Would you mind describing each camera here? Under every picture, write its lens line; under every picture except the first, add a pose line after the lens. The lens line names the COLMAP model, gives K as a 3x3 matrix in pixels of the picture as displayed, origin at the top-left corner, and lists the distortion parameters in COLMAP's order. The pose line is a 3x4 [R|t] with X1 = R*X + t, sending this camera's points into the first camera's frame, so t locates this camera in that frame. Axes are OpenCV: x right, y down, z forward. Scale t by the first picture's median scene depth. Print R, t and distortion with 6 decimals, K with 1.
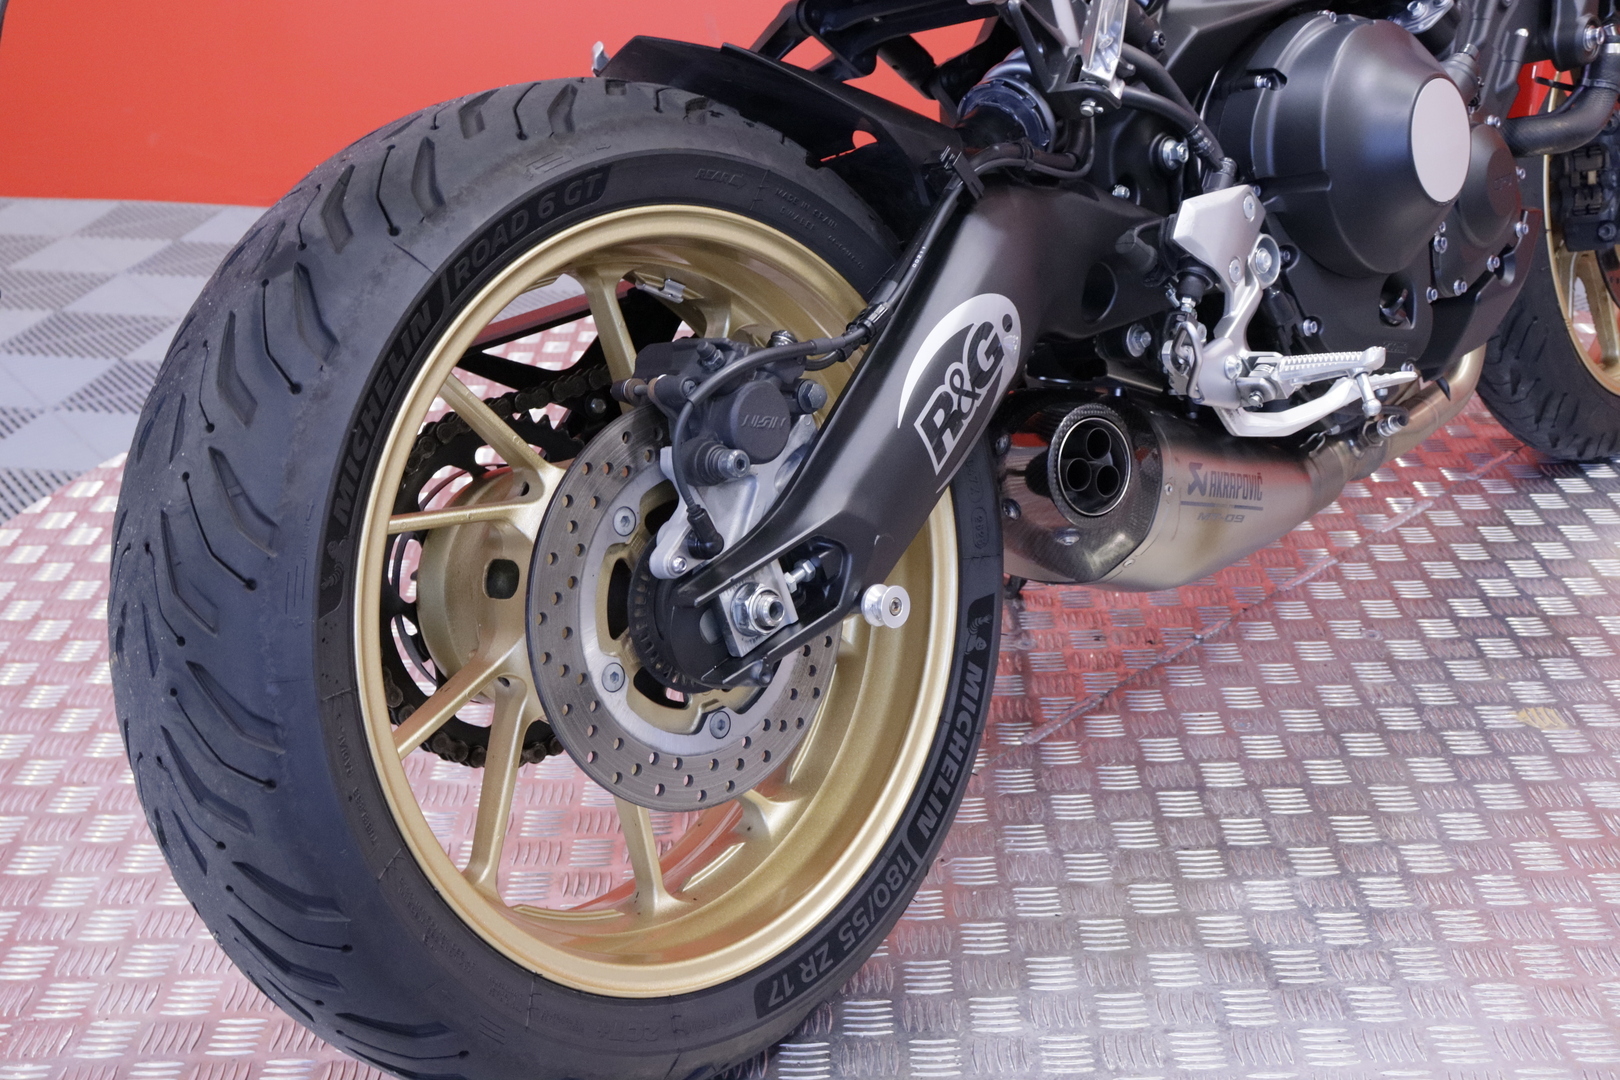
lens RADIAL K [[1945.0, 0, 810.9], [0, 1945.0, 547.3], [0, 0, 1]] dist [0.001369, 0.000000]
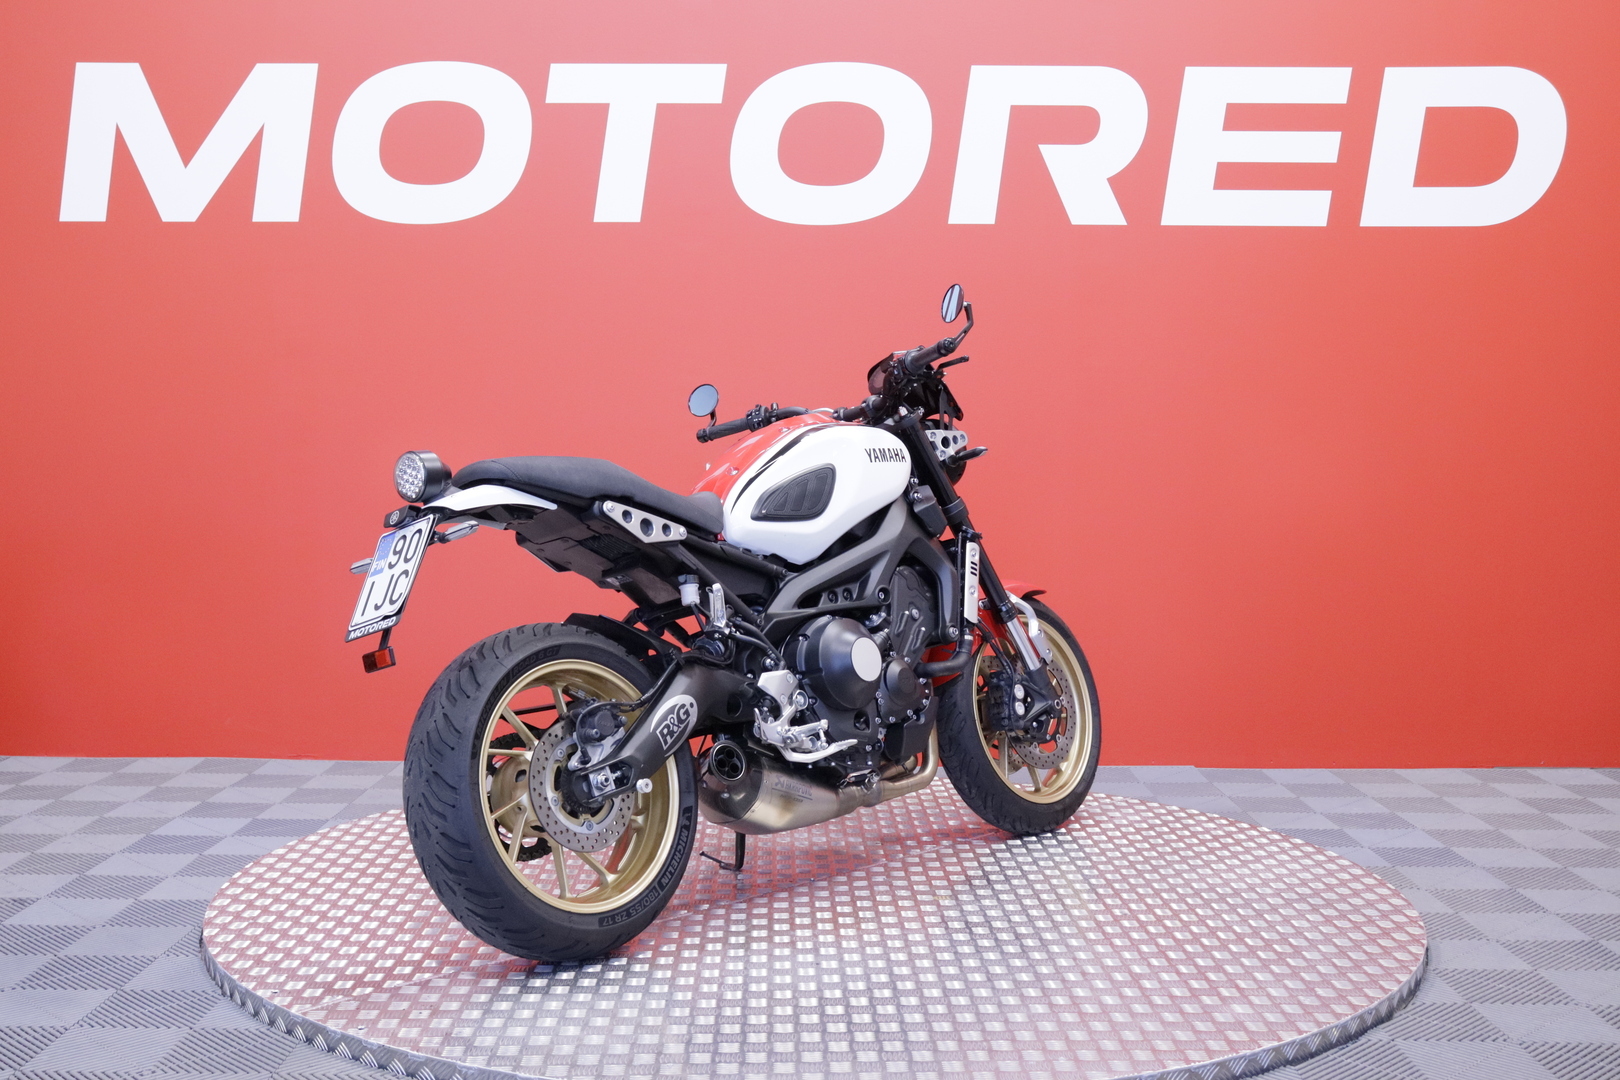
lens RADIAL K [[1824.1, 0, 808.5], [0, 1824.1, 536.9], [0, 0, 1]] dist [-0.019450, 0.000000]
pose [[0.999874, 0.003368, 0.015523, 0.245896], [0.002492, 0.931891, -0.362729, 0.691870], [-0.015687, 0.362722, 0.931765, -1.794547]]
